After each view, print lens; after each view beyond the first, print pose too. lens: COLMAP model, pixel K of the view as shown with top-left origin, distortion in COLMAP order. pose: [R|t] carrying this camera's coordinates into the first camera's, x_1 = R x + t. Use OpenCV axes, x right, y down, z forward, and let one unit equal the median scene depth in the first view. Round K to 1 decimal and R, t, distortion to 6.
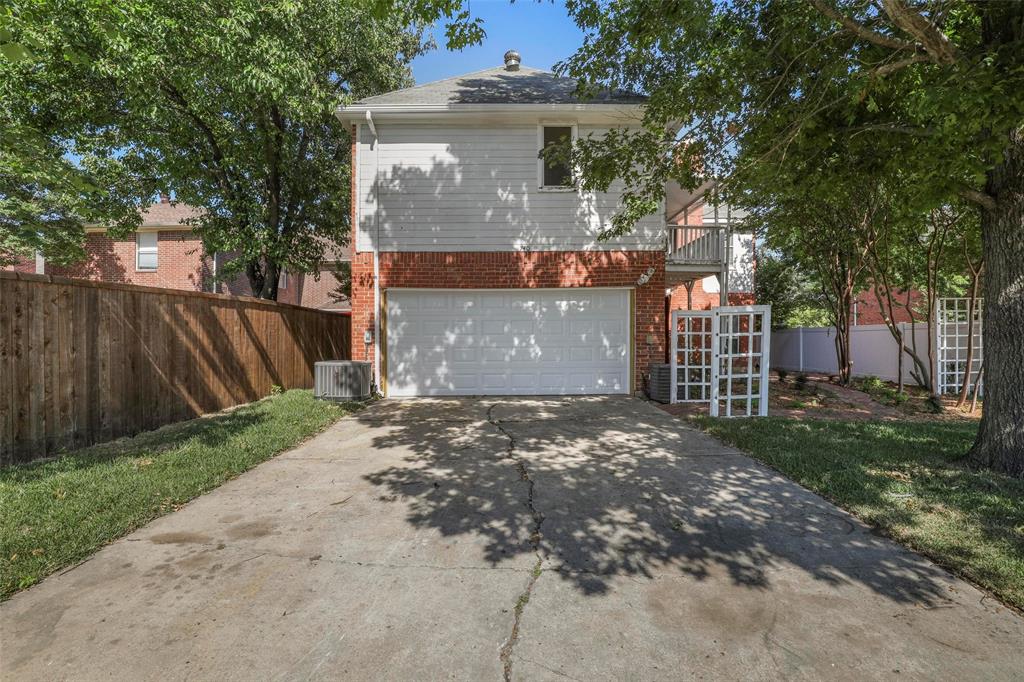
lens RADIAL K [[466.3, 0, 517.2], [0, 466.3, 340.8], [0, 0, 1]] dist [-0.025080, 0.001314]
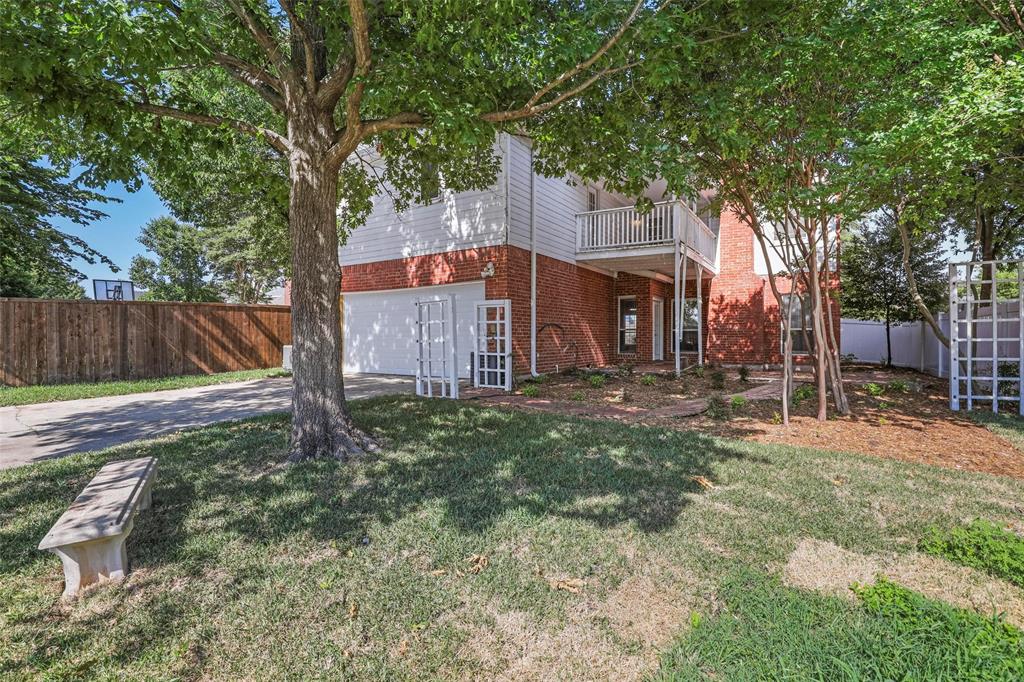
lens RADIAL K [[466.3, 0, 517.2], [0, 466.3, 340.8], [0, 0, 1]] dist [-0.025080, 0.001314]
pose [[0.837561, 0.005686, -0.546314, 0.913425], [-0.000662, 0.999956, 0.009392, 0.014723], [0.546343, -0.007504, 0.837528, 0.135004]]
